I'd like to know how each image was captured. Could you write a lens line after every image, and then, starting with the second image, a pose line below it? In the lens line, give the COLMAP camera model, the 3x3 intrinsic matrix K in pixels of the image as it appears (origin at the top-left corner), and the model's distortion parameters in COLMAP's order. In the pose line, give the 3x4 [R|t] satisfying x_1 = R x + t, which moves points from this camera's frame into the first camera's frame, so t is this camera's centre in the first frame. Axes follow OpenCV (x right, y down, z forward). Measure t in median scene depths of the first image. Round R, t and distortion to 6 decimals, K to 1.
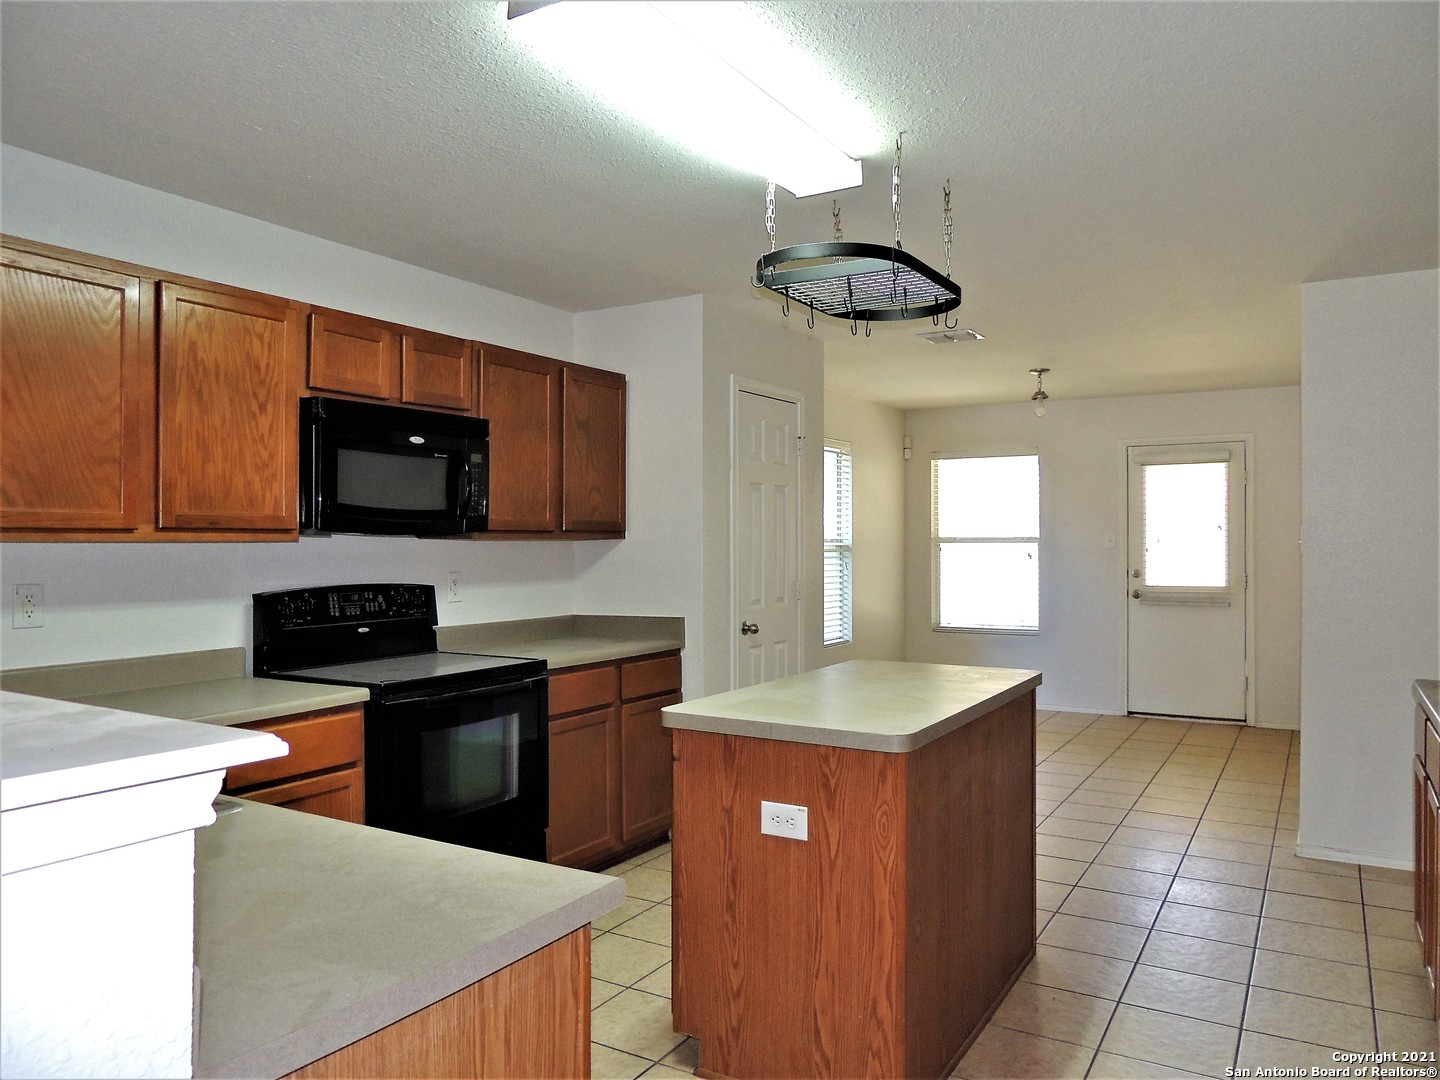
lens RADIAL K [[1027.8, 0, 720.0], [0, 1027.8, 540.0], [0, 0, 1]] dist [-0.012953, -0.004485]
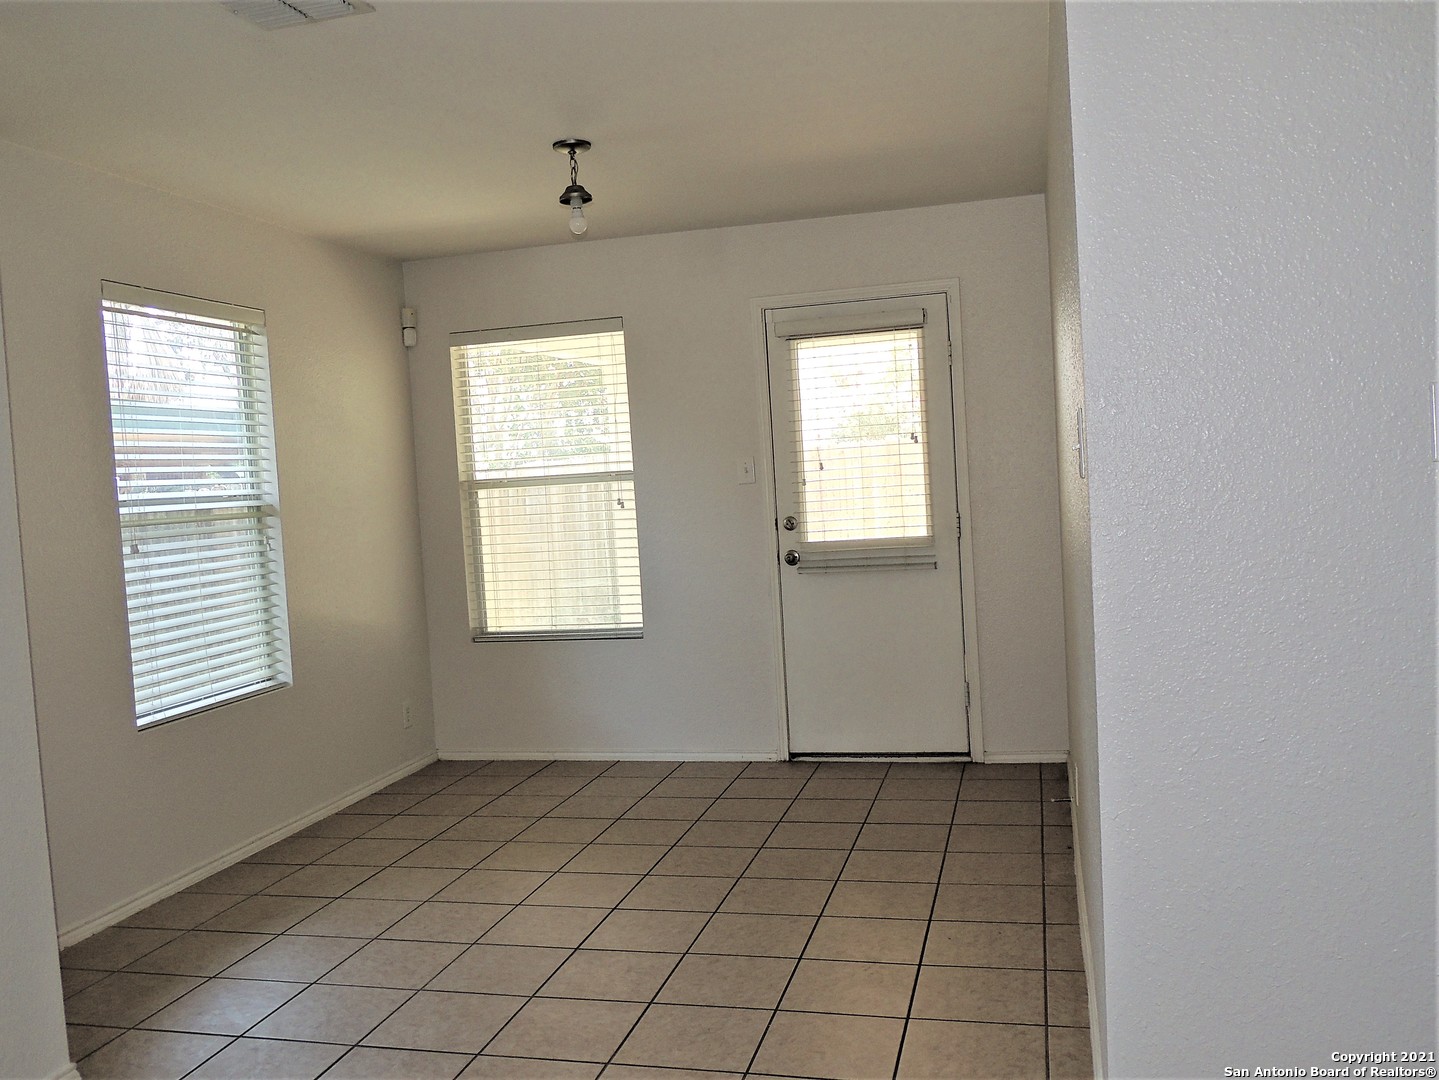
lens RADIAL K [[1230.9, 0, 719.5], [0, 1230.9, 540.0], [0, 0, 1]] dist [0.001931, 0.000369]
pose [[0.959089, -0.067337, 0.274981, 0.353230], [0.055411, 0.997164, 0.050919, 0.007875], [-0.277630, -0.033599, 0.960100, 0.676293]]
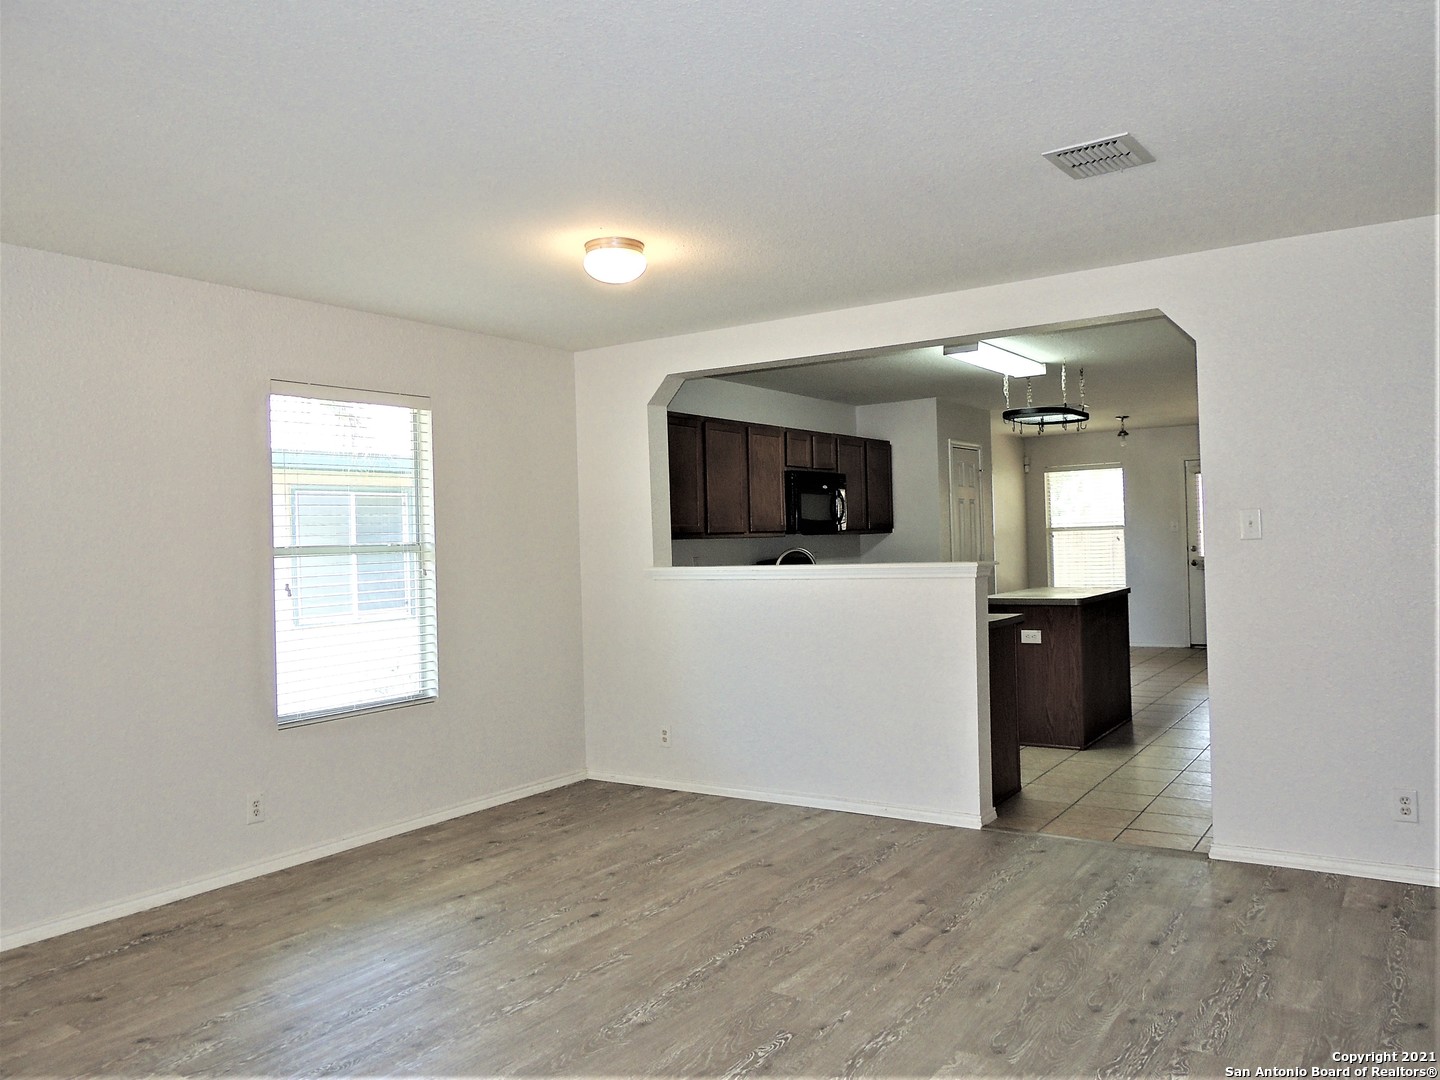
lens RADIAL K [[1073.7, 0, 720.0], [0, 1073.7, 540.0], [0, 0, 1]] dist [-0.022217, 0.000003]
pose [[0.997974, -0.030152, -0.056033, -0.362670], [0.030060, 0.999545, -0.002478, 0.009826], [0.056083, 0.000789, 0.998426, -1.119029]]
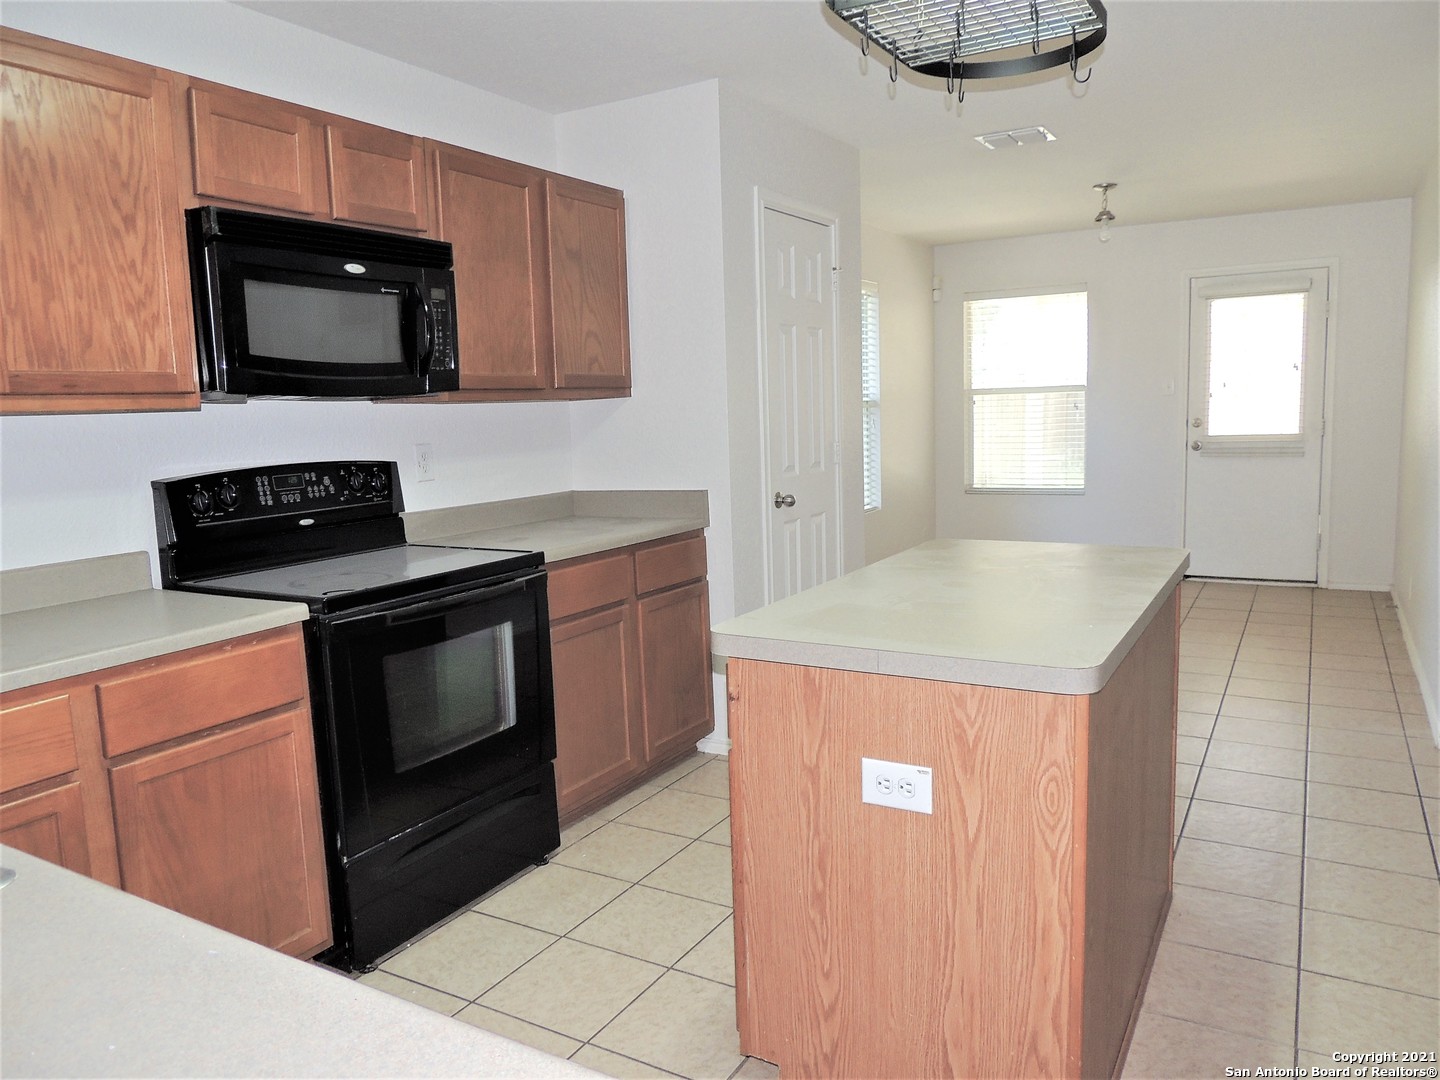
lens RADIAL K [[1027.8, 0, 720.0], [0, 1027.8, 540.0], [0, 0, 1]] dist [-0.012953, -0.004485]
pose [[0.999502, -0.031241, 0.004523, -0.036205], [0.030376, 0.990856, 0.131460, 0.008230], [-0.008588, -0.131257, 0.991311, 0.216111]]
